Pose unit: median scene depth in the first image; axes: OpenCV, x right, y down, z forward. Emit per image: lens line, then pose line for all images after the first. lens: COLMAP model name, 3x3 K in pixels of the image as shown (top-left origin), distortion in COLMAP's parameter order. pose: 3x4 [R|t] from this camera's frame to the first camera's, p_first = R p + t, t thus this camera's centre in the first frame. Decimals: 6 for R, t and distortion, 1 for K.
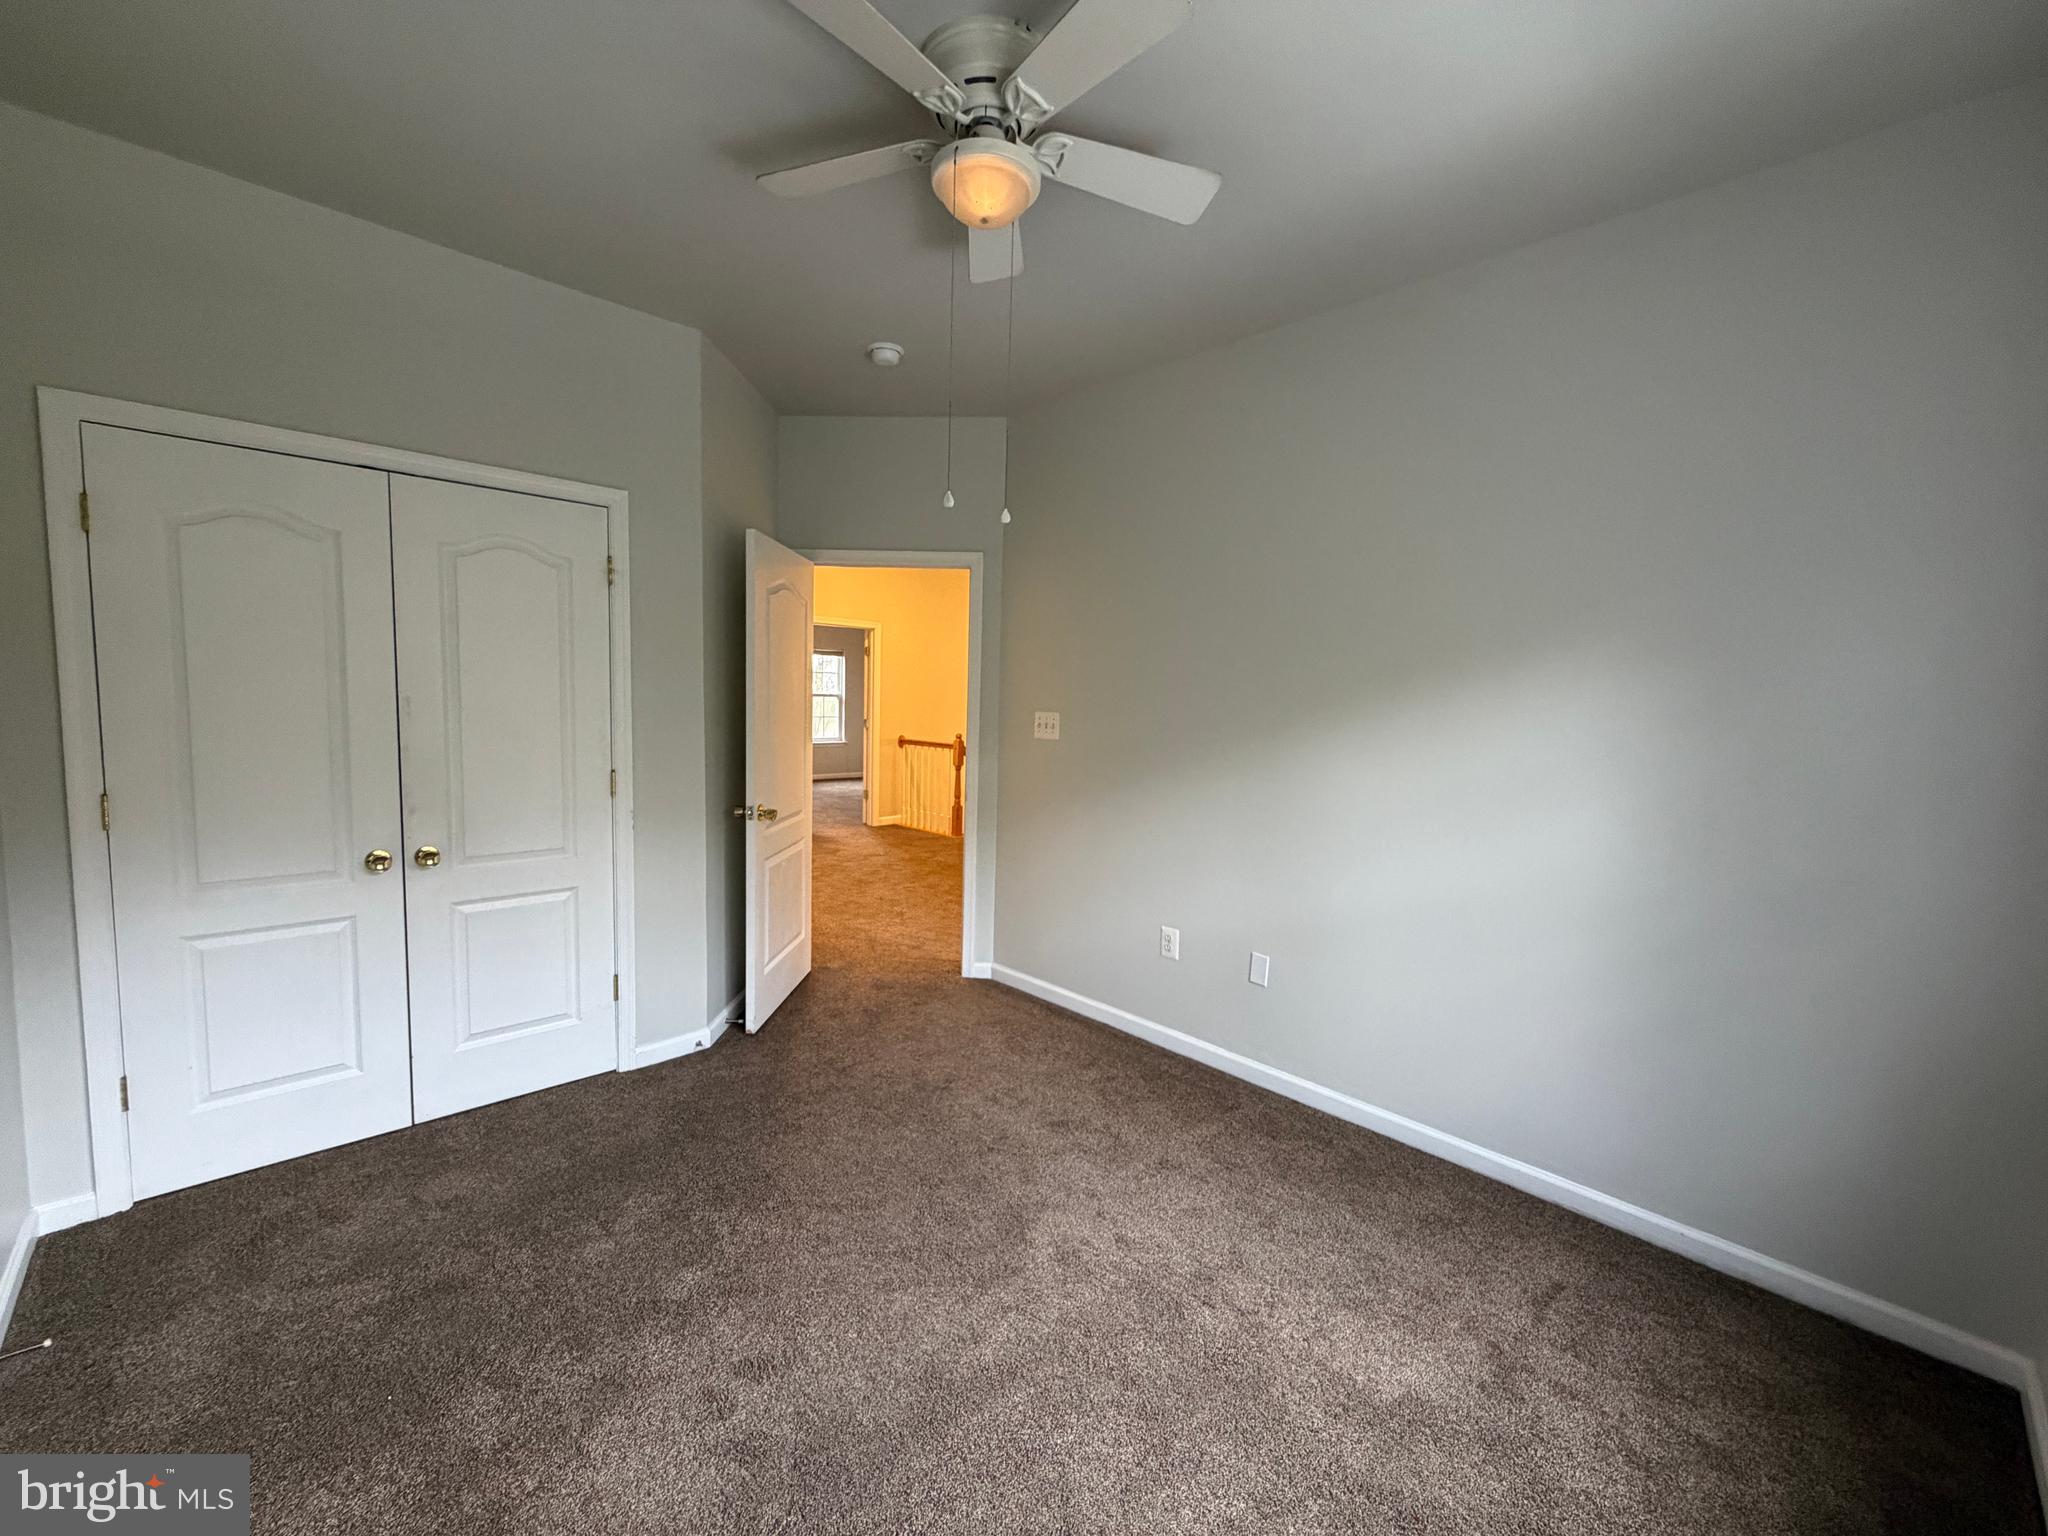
lens RADIAL K [[816.7, 0, 1009.5], [0, 816.7, 767.3], [0, 0, 1]] dist [0.000860, -0.000476]
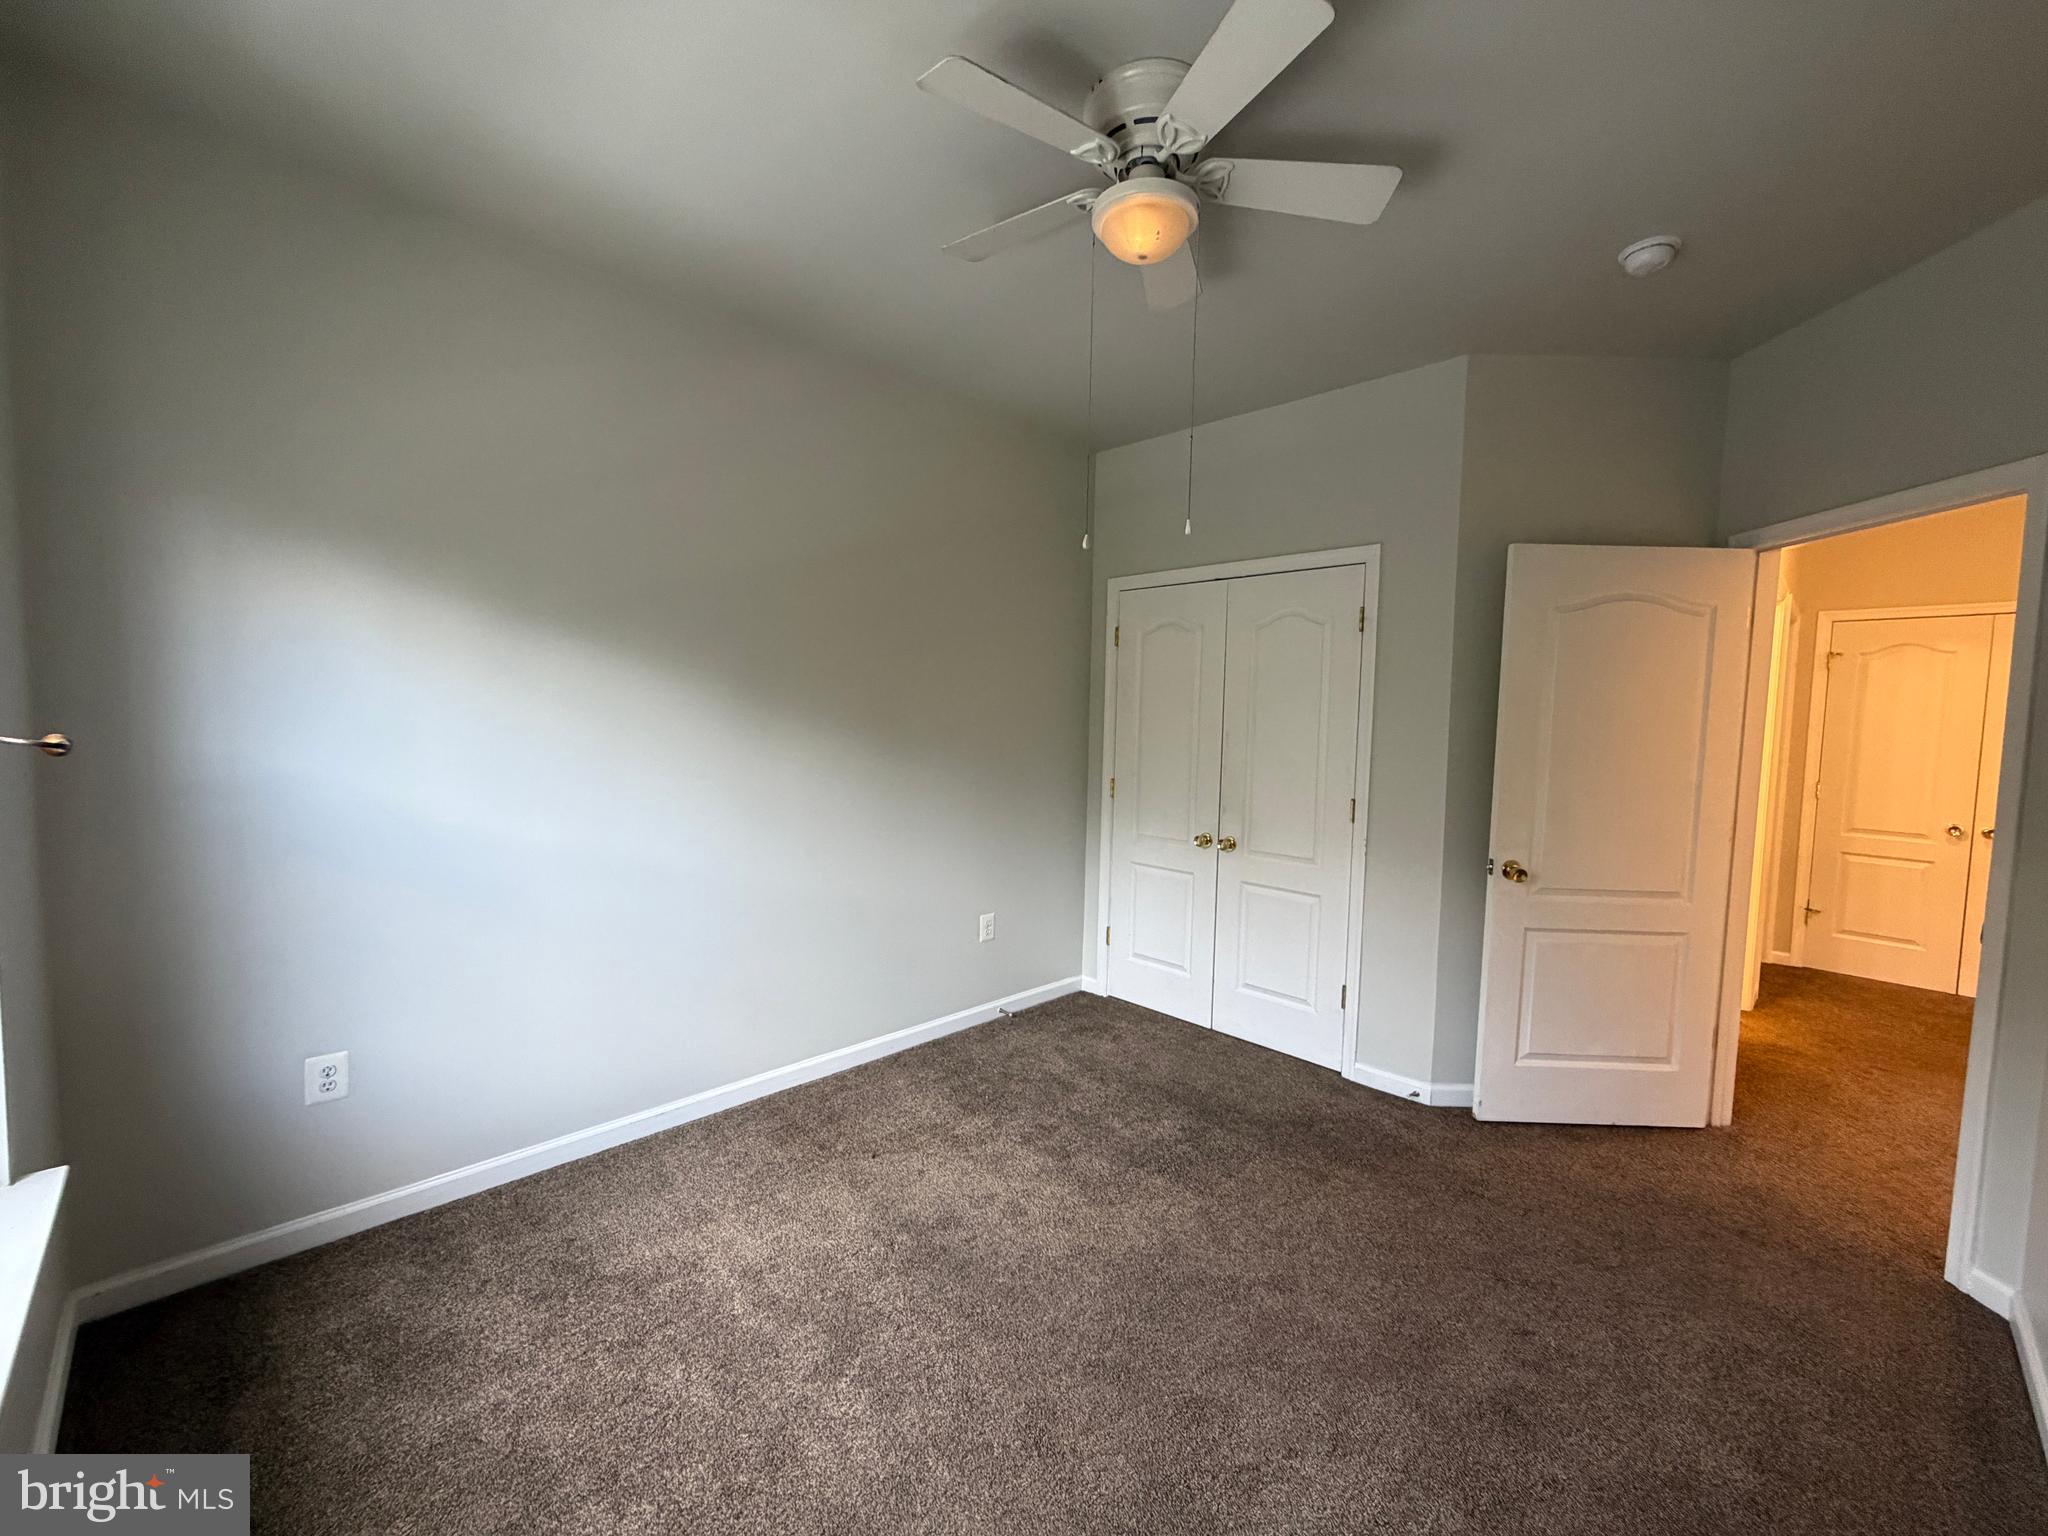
lens RADIAL K [[816.7, 0, 1045.6], [0, 816.7, 768.0], [0, 0, 1]] dist [0.000860, -0.000476]
pose [[0.053037, 0.036587, -0.997922, 0.611070], [-0.114523, 0.992958, 0.030318, -0.024134], [0.992004, 0.112677, 0.056854, 0.533783]]
